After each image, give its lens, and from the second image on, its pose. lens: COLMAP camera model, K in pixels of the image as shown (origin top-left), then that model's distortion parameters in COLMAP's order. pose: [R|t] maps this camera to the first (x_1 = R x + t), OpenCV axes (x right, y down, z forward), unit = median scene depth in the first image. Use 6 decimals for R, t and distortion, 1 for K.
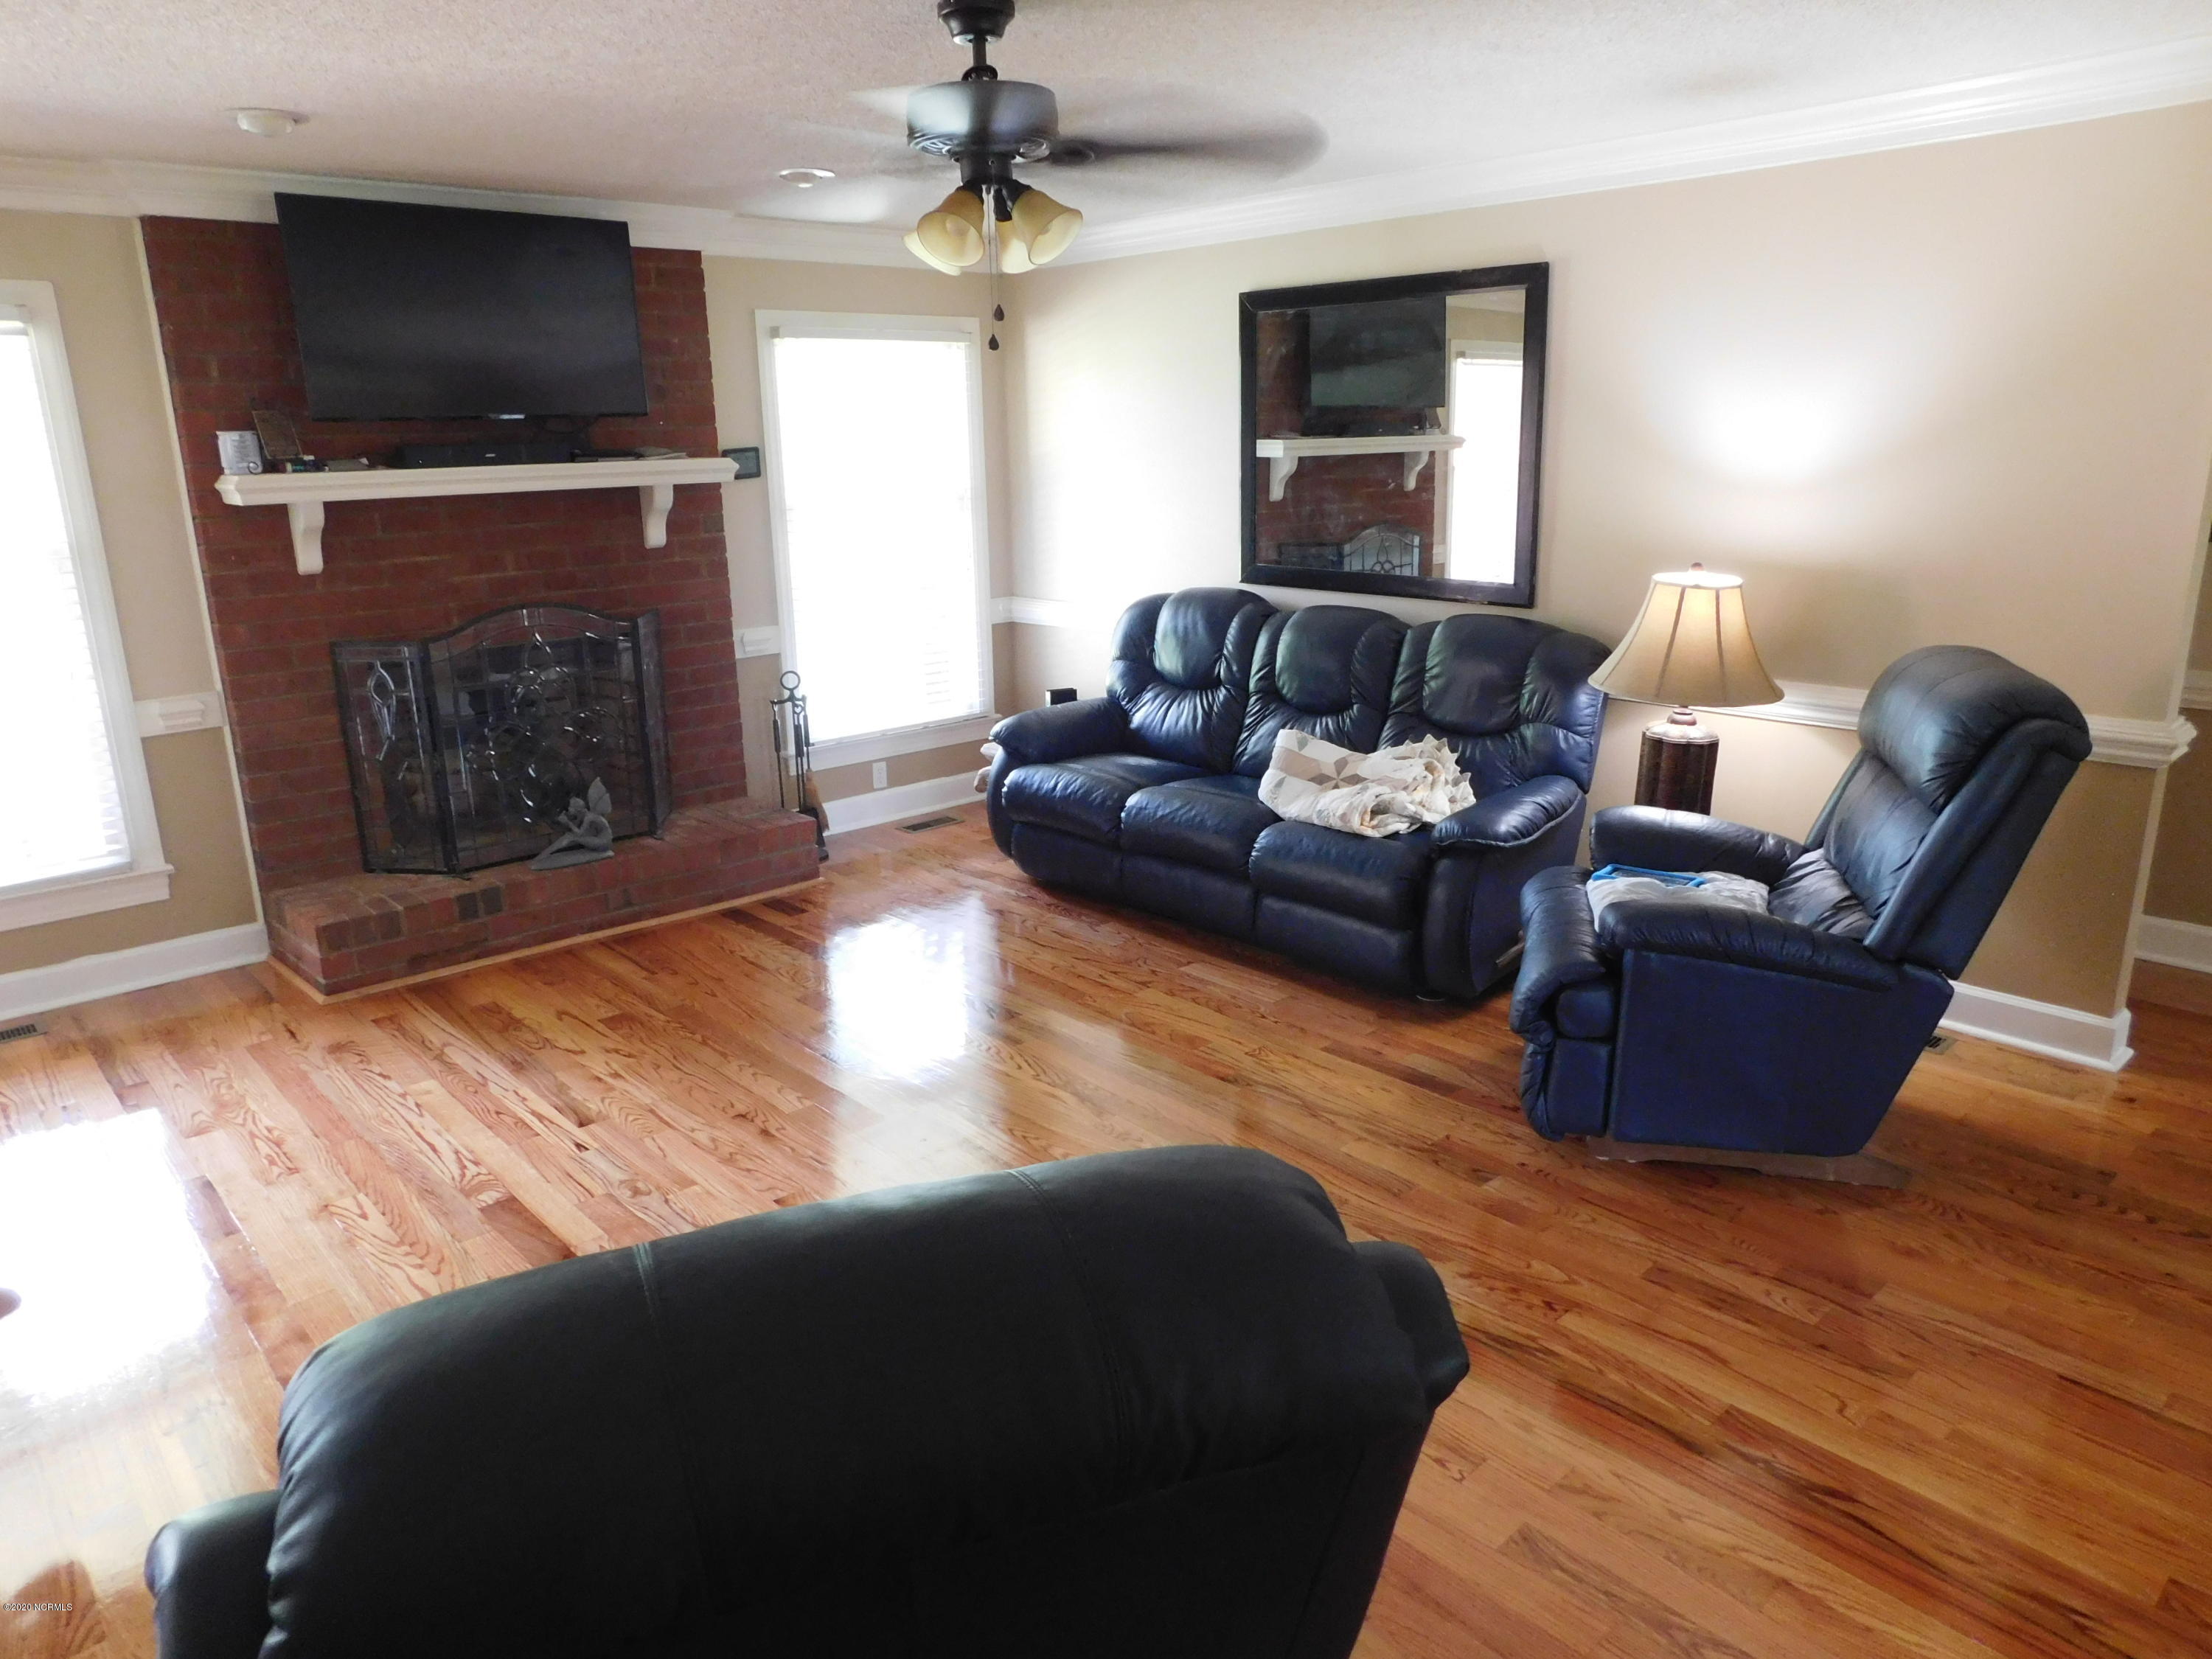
lens RADIAL K [[1455.5, 0, 1106.0], [0, 1455.5, 829.5], [0, 0, 1]] dist [-0.060045, 0.040125]
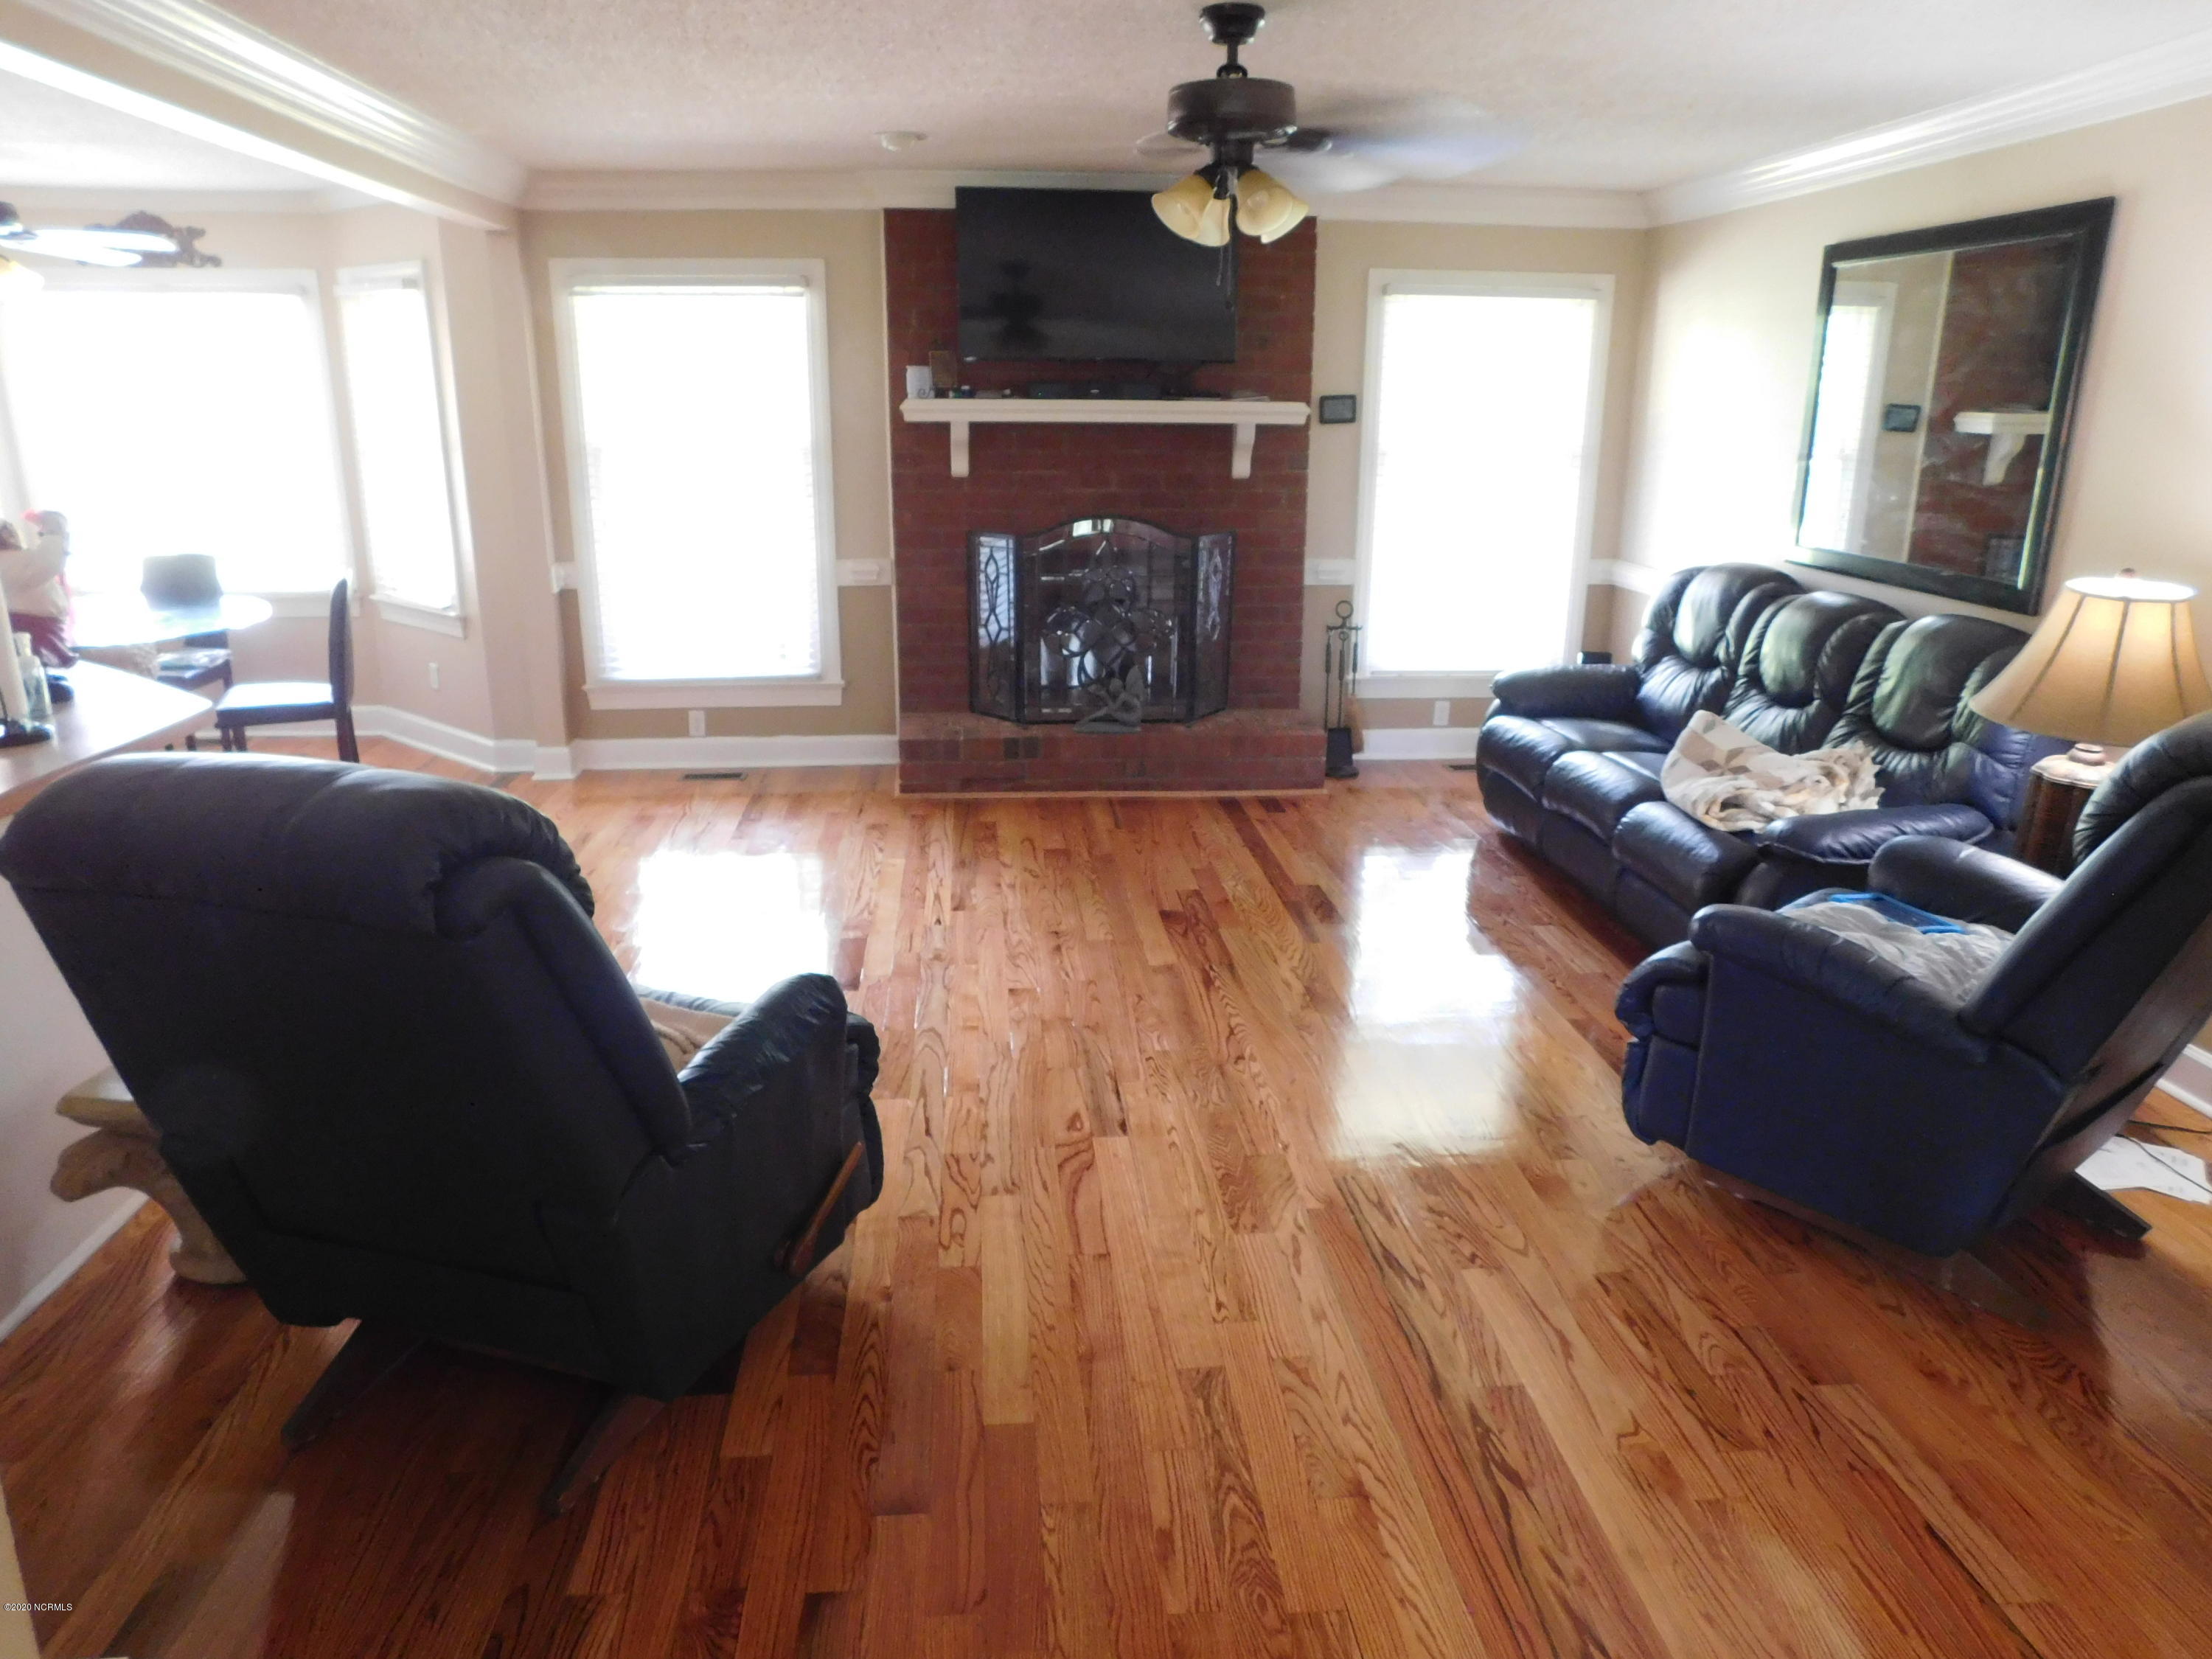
lens RADIAL K [[1467.9, 0, 1100.5], [0, 1467.9, 835.8], [0, 0, 1]] dist [-0.079433, 0.056310]
pose [[0.790609, 0.202304, -0.577937, 0.383847], [-0.184136, 0.978707, 0.090698, -0.002371], [0.583979, 0.034712, 0.811026, 0.006110]]
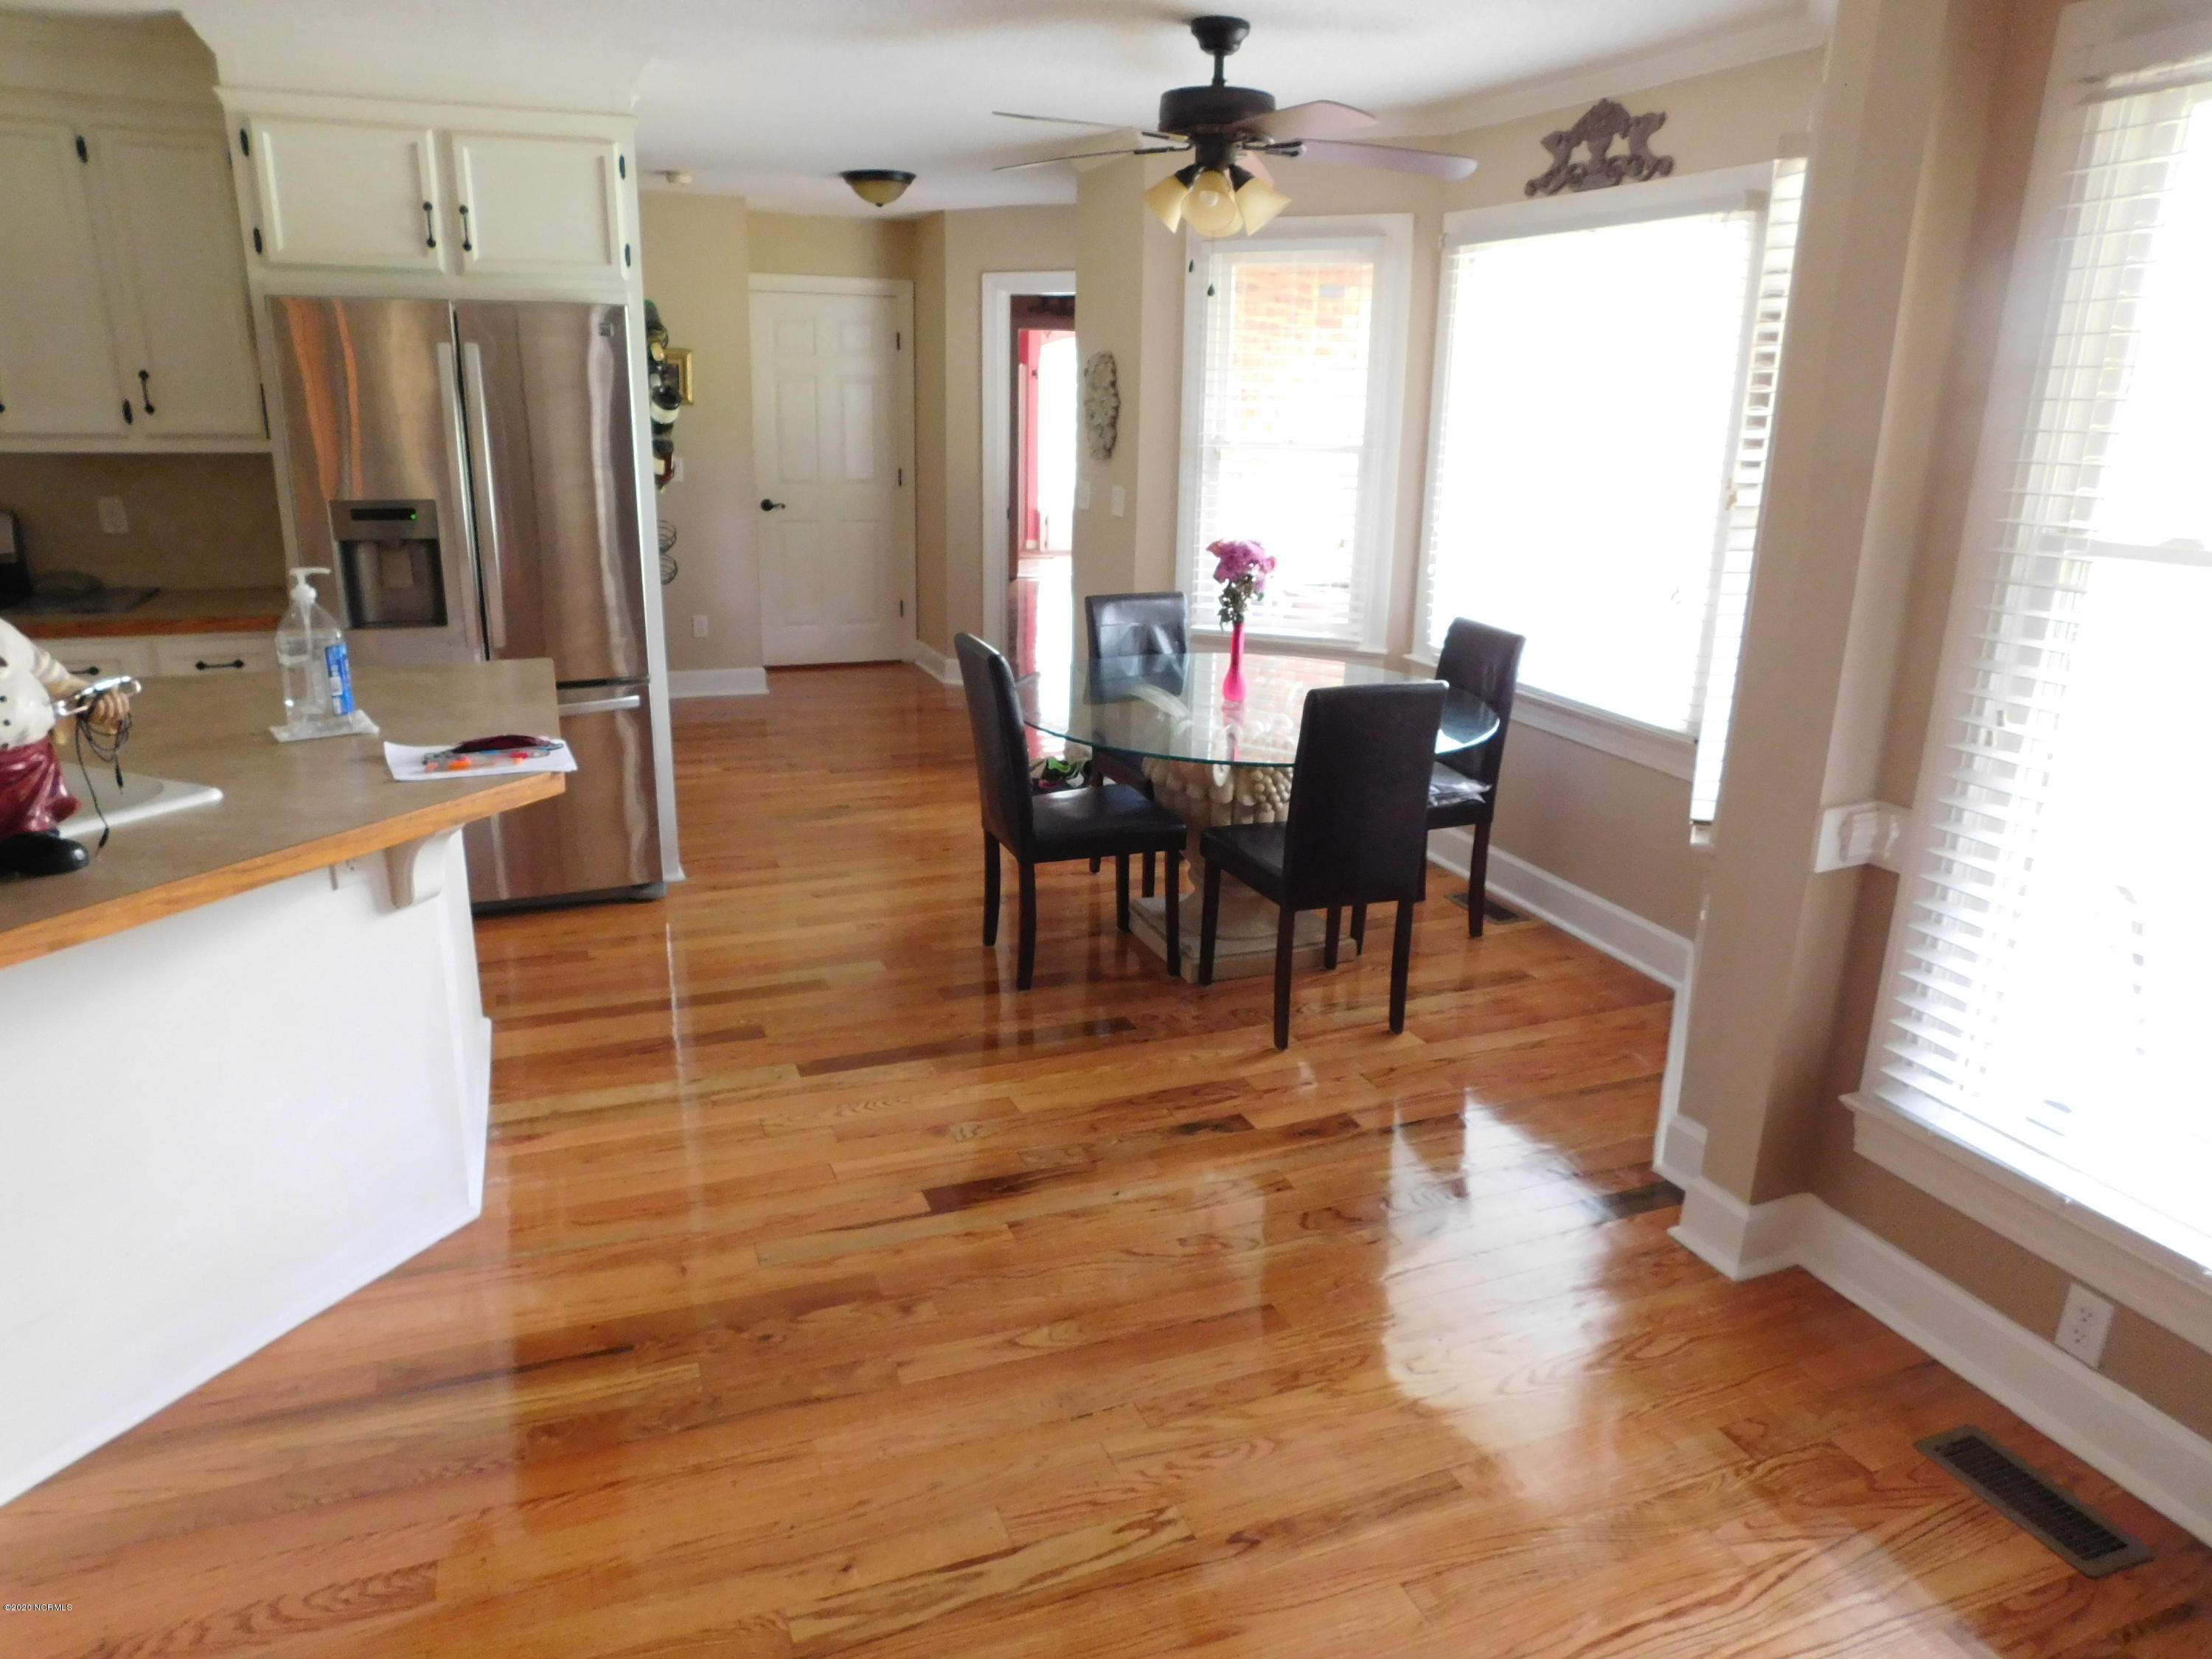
lens RADIAL K [[1467.9, 0, 1100.5], [0, 1467.9, 835.8], [0, 0, 1]] dist [-0.079433, 0.056310]
pose [[-0.356466, 0.280860, -0.891095, -0.250314], [-0.268999, 0.882511, 0.385763, -0.156720], [0.894747, 0.377215, -0.239034, 0.670461]]
